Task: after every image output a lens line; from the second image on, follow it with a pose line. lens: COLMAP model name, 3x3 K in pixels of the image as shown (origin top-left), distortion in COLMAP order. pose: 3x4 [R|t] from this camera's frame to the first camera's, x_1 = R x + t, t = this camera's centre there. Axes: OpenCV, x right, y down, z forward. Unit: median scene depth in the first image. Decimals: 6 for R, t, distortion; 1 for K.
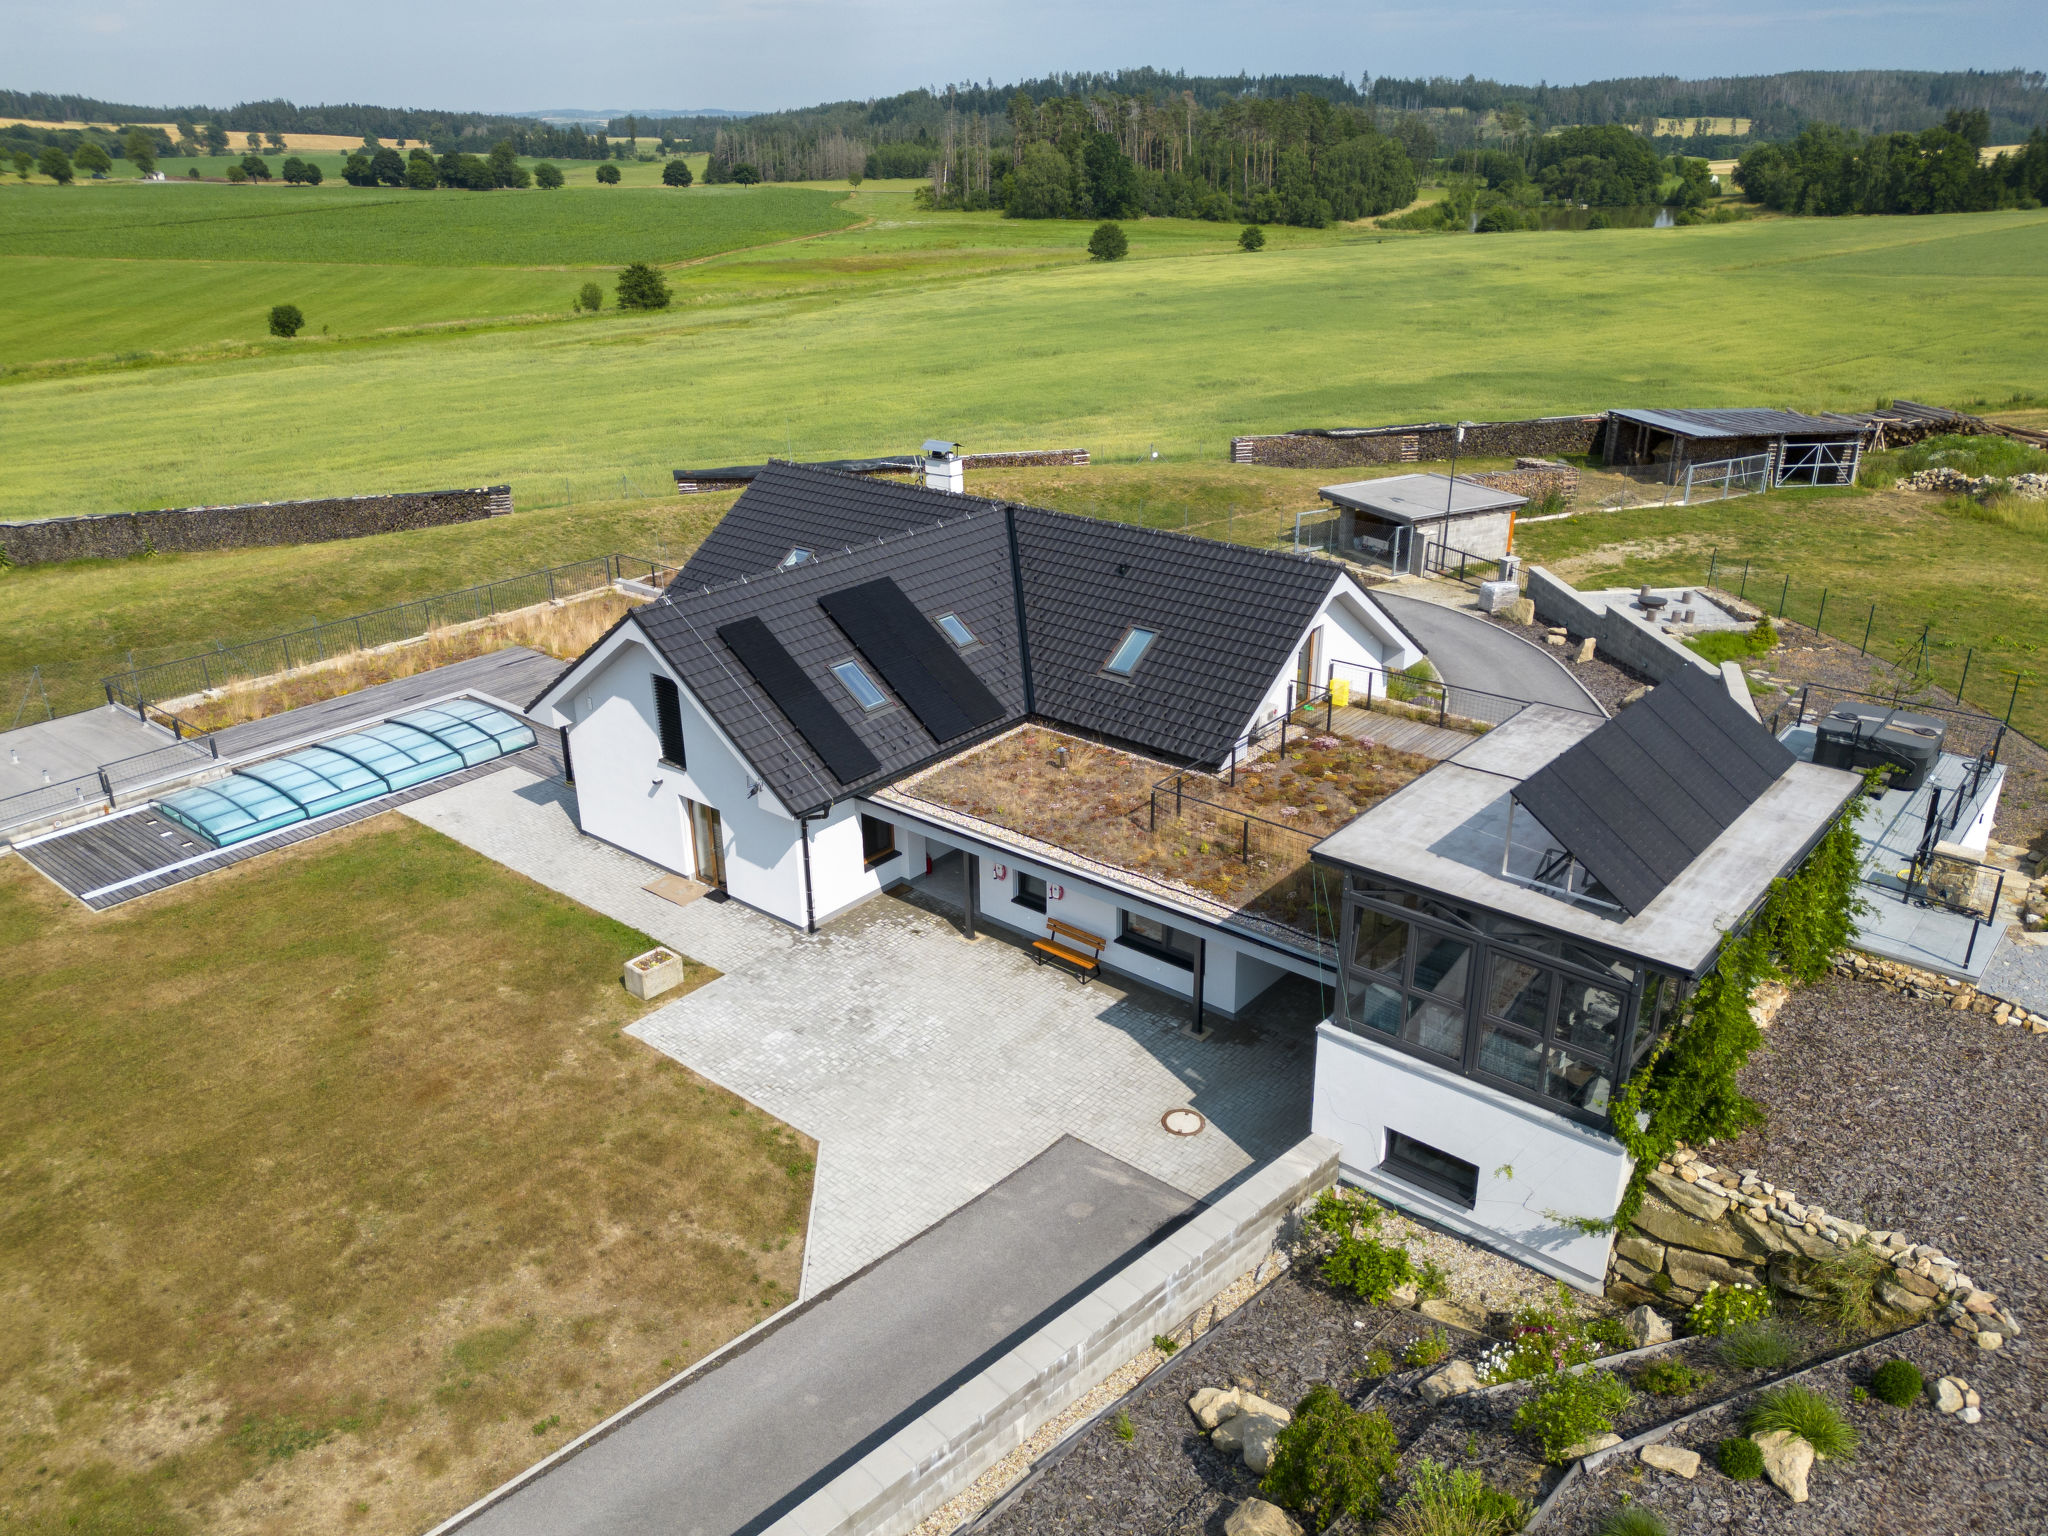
lens RADIAL K [[1522.8, 0, 1051.6], [0, 1522.8, 792.9], [0, 0, 1]] dist [0.053787, -0.051192]
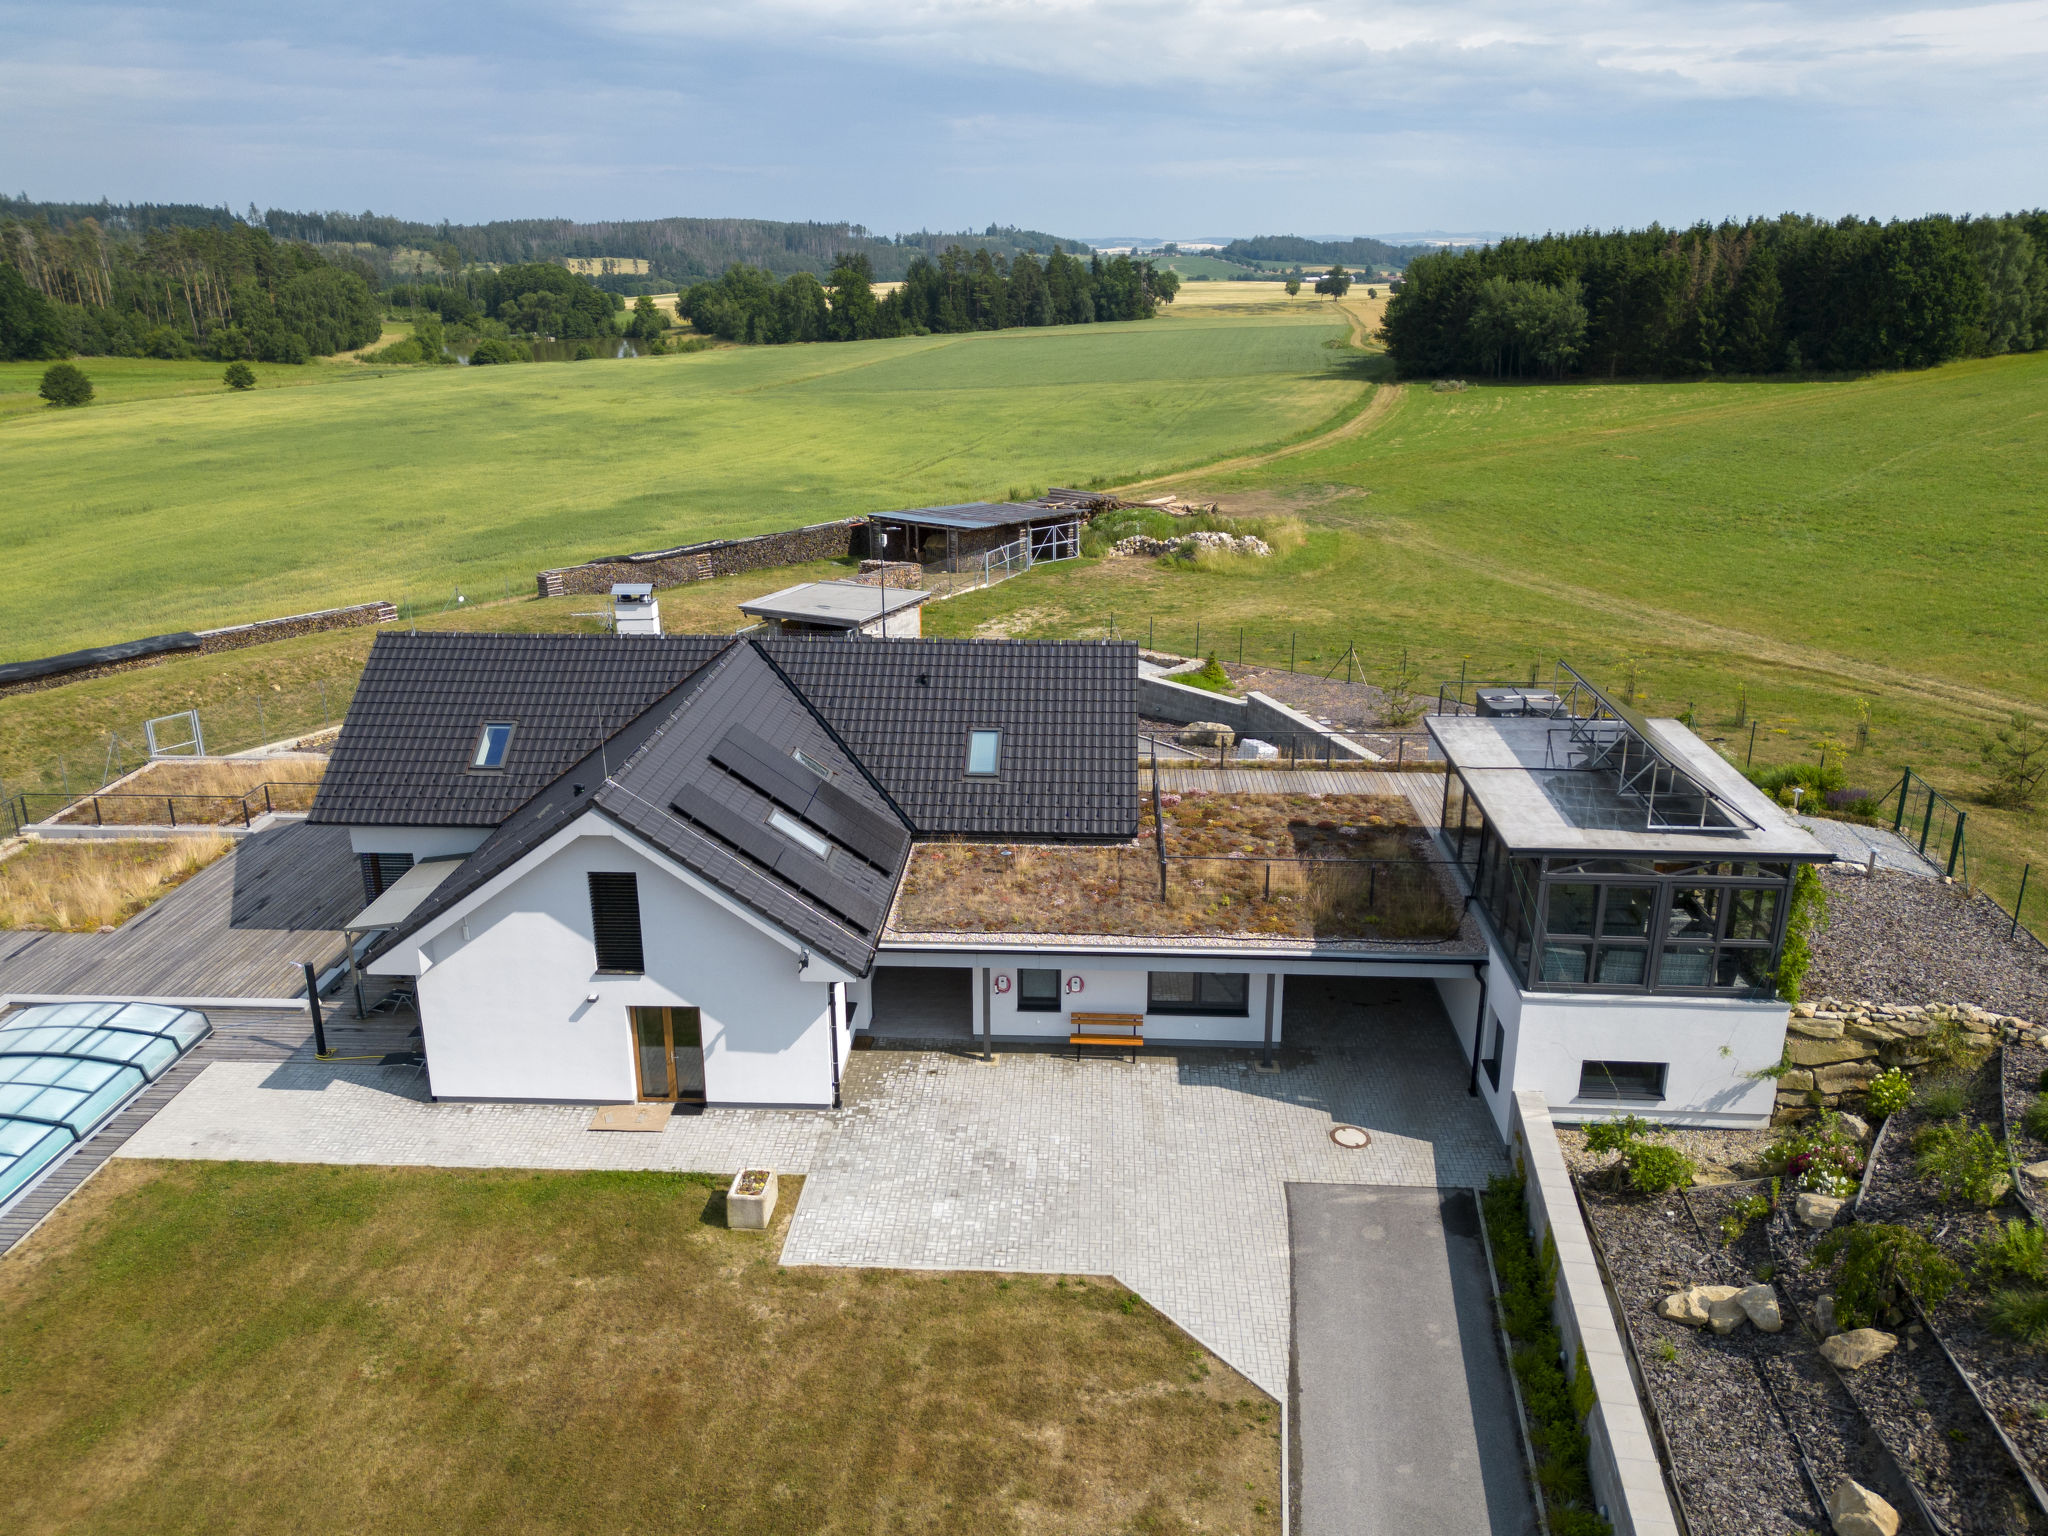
lens RADIAL K [[1522.8, 0, 1075.2], [0, 1522.8, 775.9], [0, 0, 1]] dist [0.053787, -0.051192]
pose [[0.795422, -0.186756, 0.576565, -0.413751], [0.236096, 0.971668, -0.010980, -0.044260], [-0.558179, 0.144858, 0.816978, 0.113291]]
